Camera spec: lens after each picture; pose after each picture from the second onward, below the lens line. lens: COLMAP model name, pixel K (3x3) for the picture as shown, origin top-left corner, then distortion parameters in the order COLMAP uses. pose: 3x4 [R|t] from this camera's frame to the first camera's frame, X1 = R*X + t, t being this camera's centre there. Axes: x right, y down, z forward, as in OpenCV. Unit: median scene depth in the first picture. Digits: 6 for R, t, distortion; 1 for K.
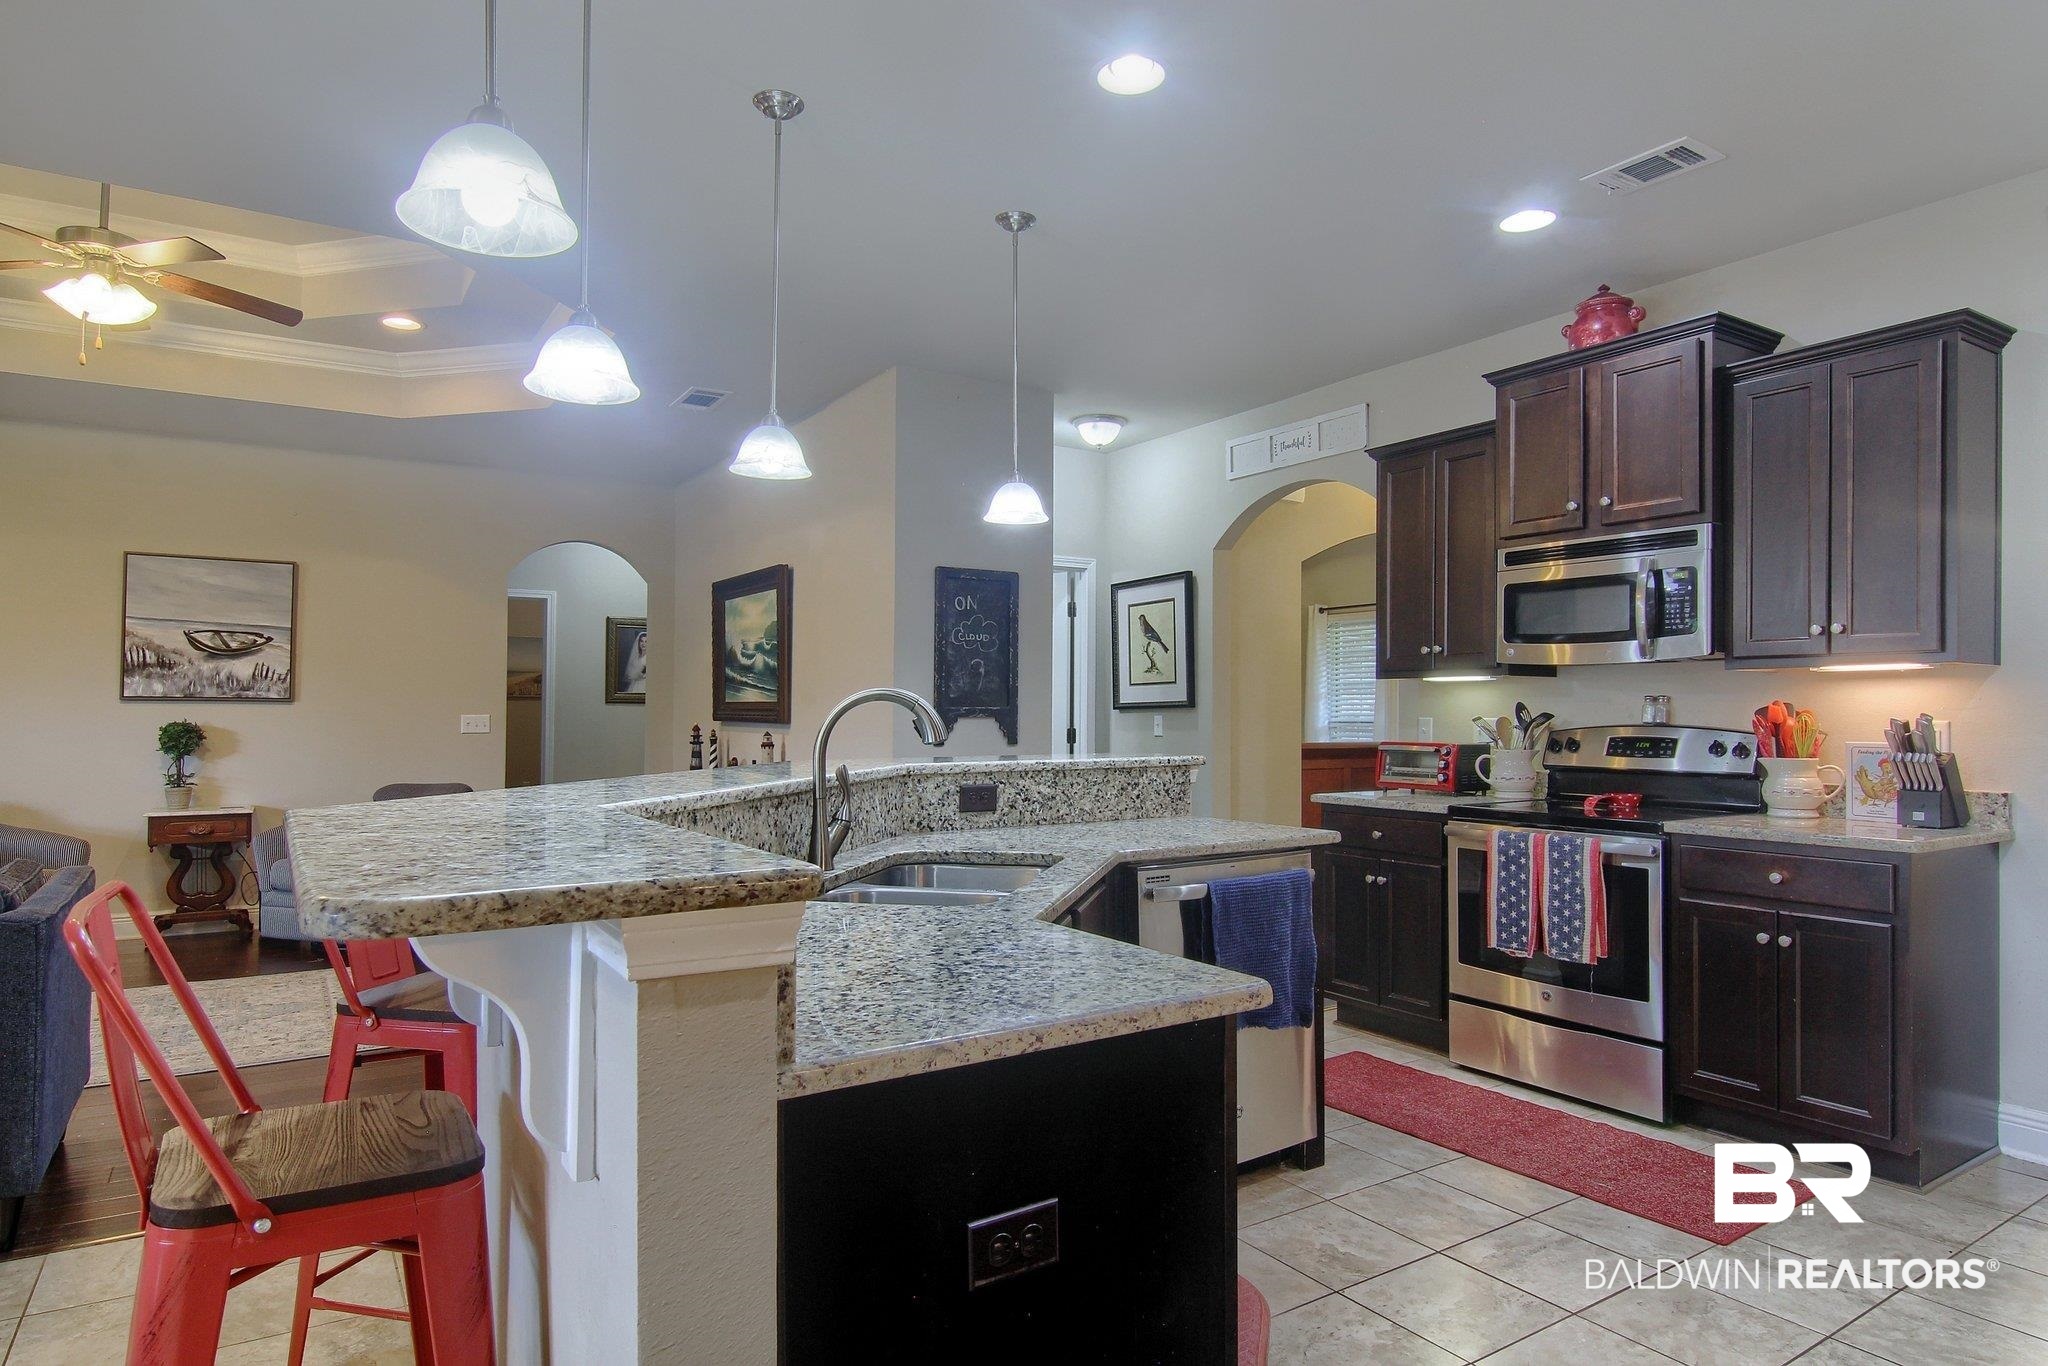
lens RADIAL K [[1131.6, 0, 1049.1], [0, 1131.6, 686.8], [0, 0, 1]] dist [-0.035388, -0.000280]
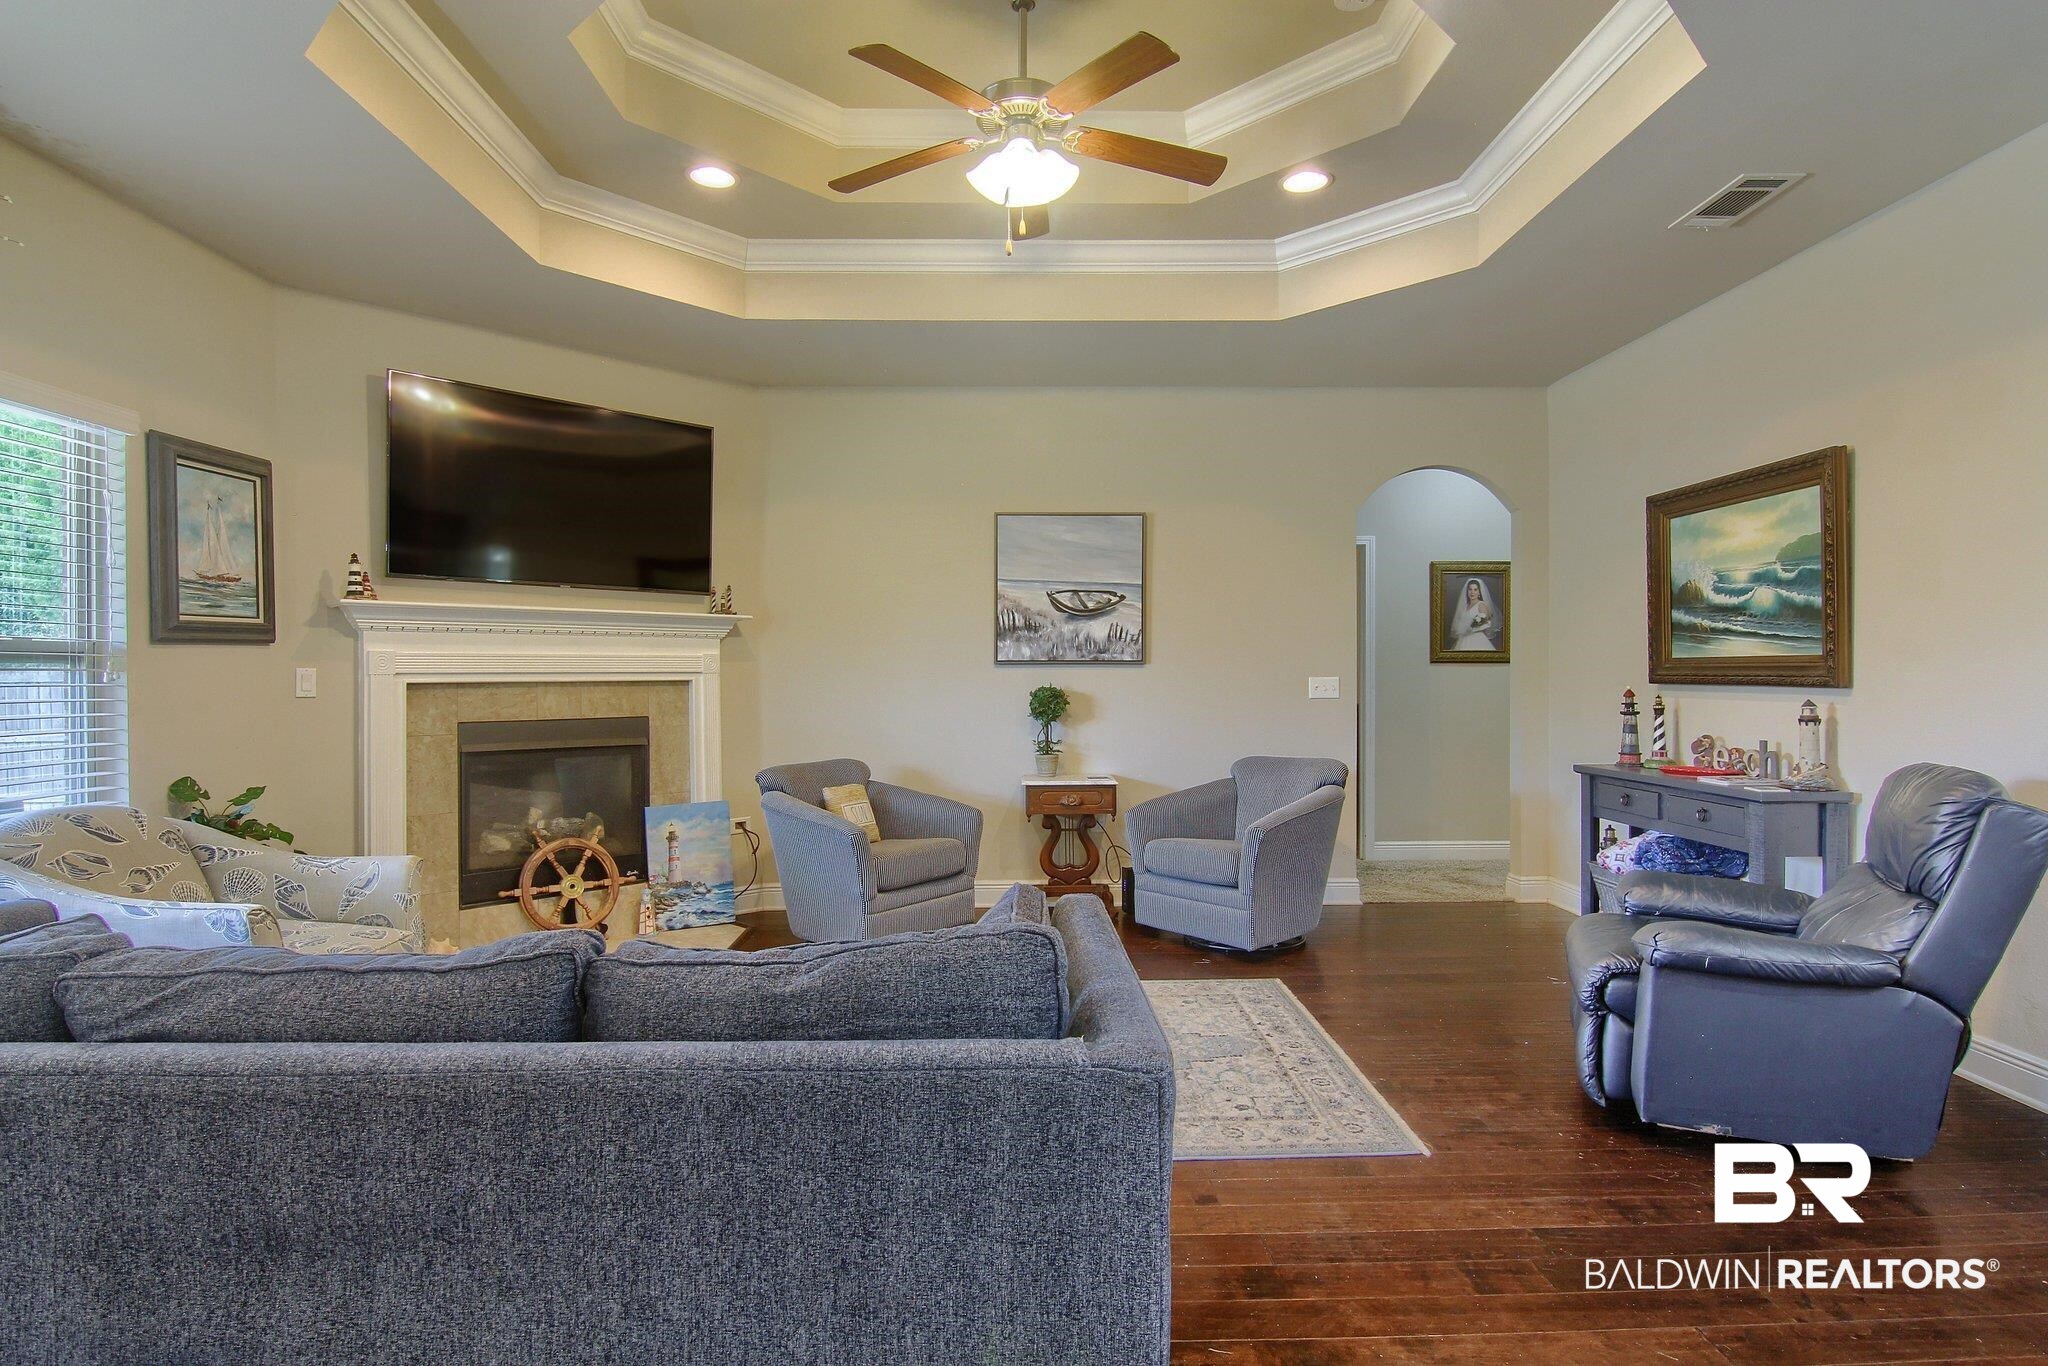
lens RADIAL K [[1085.5, 0, 1062.0], [0, 1085.5, 686.8], [0, 0, 1]] dist [0.000847, -0.022461]
pose [[0.845027, -0.000169, -0.534724, -0.271555], [0.018948, 0.999381, 0.029628, 0.004379], [0.534388, -0.035169, 0.844507, 0.212366]]
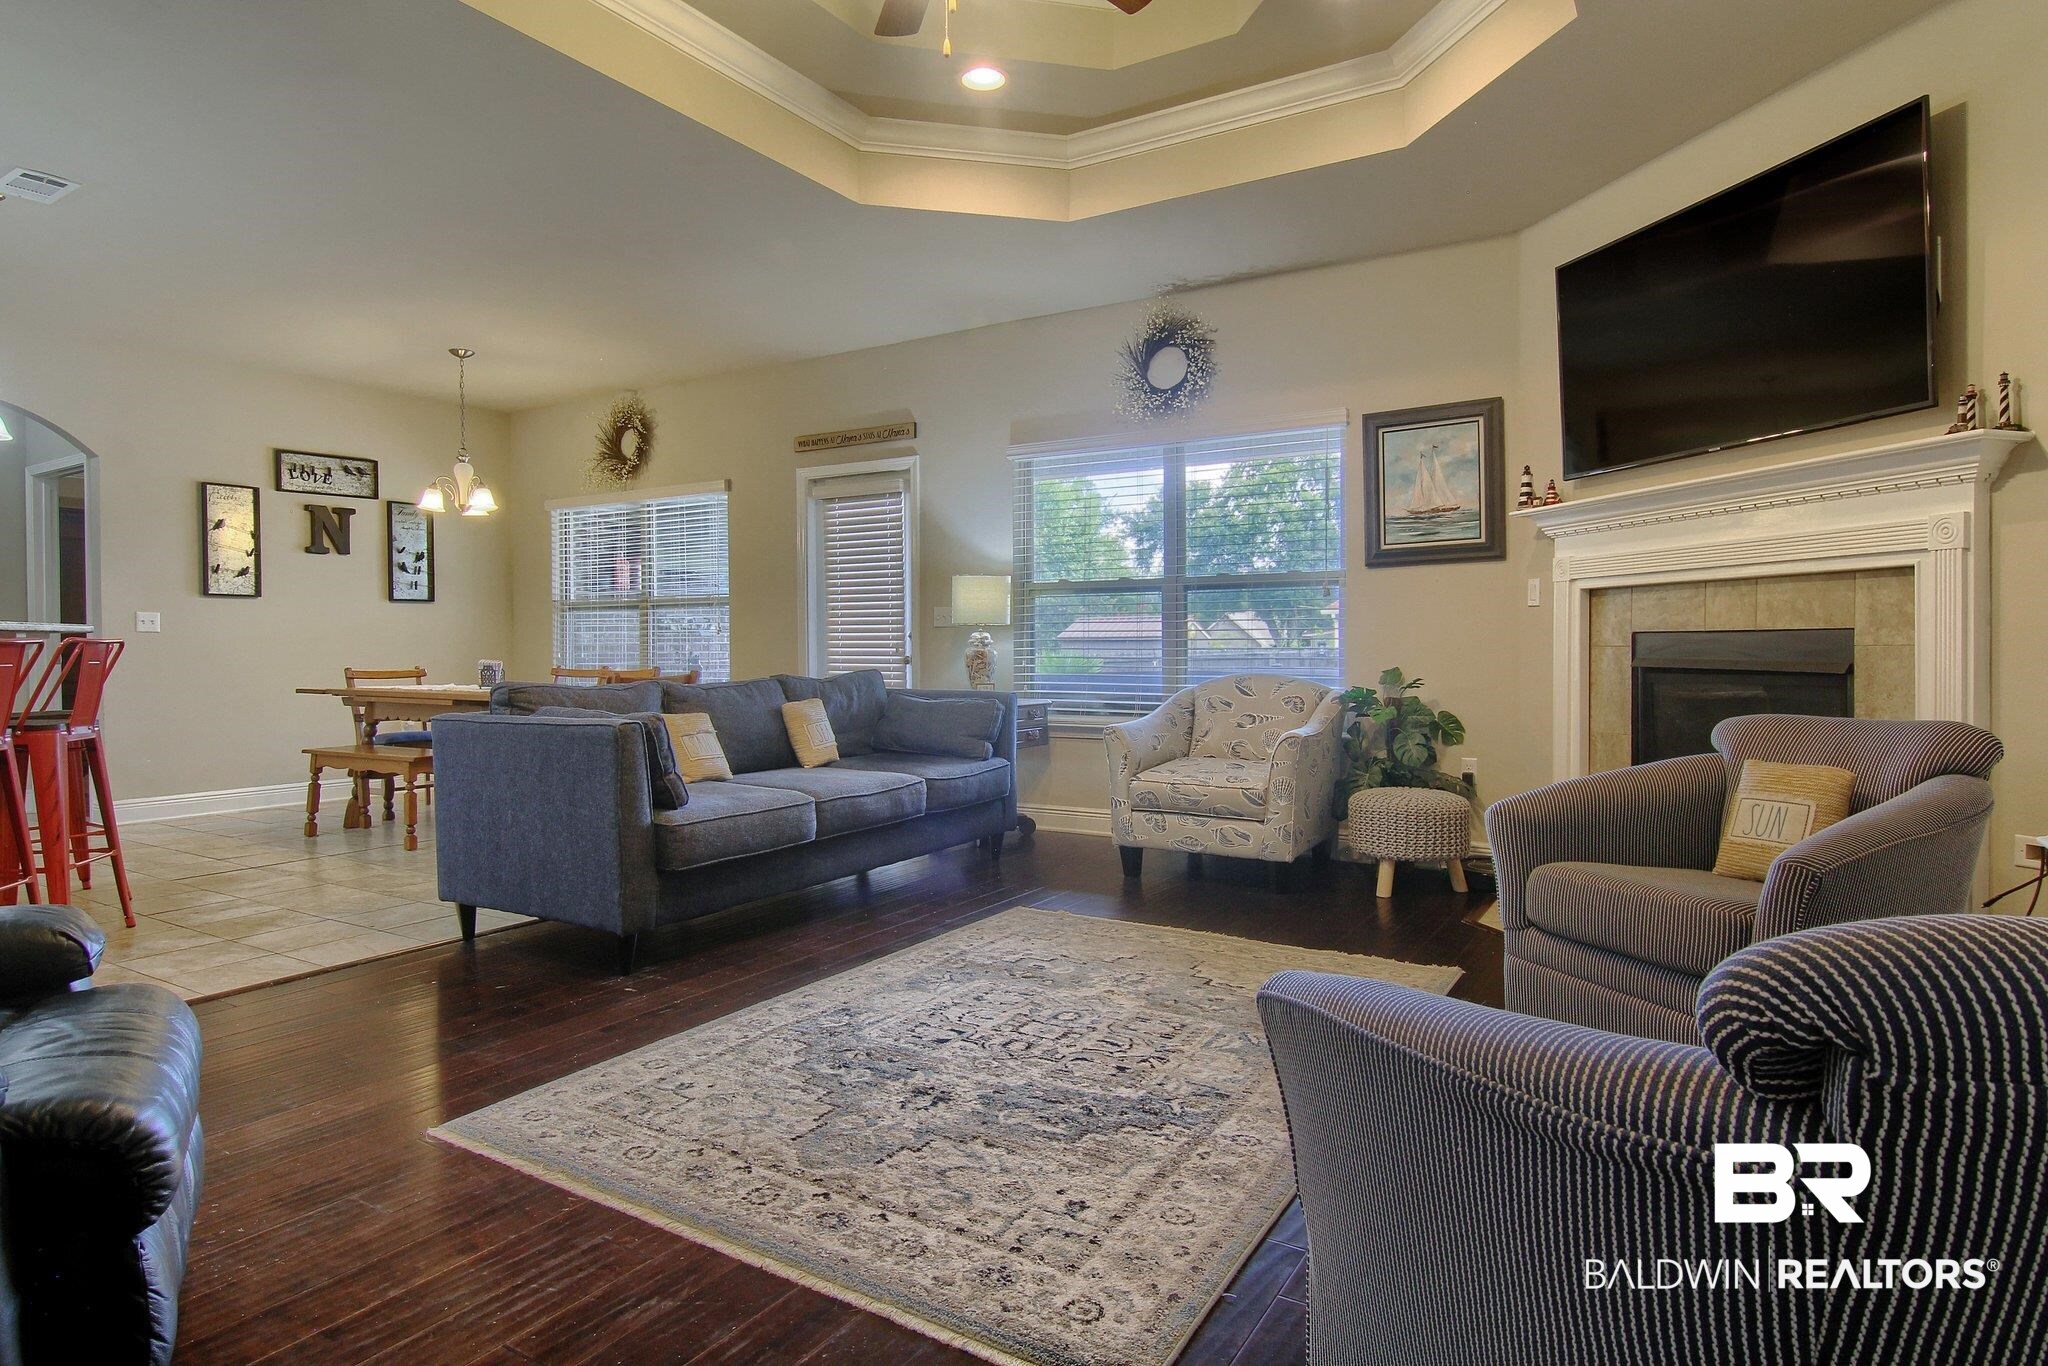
lens RADIAL K [[1154.6, 0, 1047.1], [0, 1154.6, 673.5], [0, 0, 1]] dist [-0.018317, -0.000298]
pose [[-0.913827, 0.011122, -0.405952, -0.422043], [0.012649, 0.999919, -0.001079, 0.064908], [0.405908, -0.006121, -0.913894, 1.116142]]
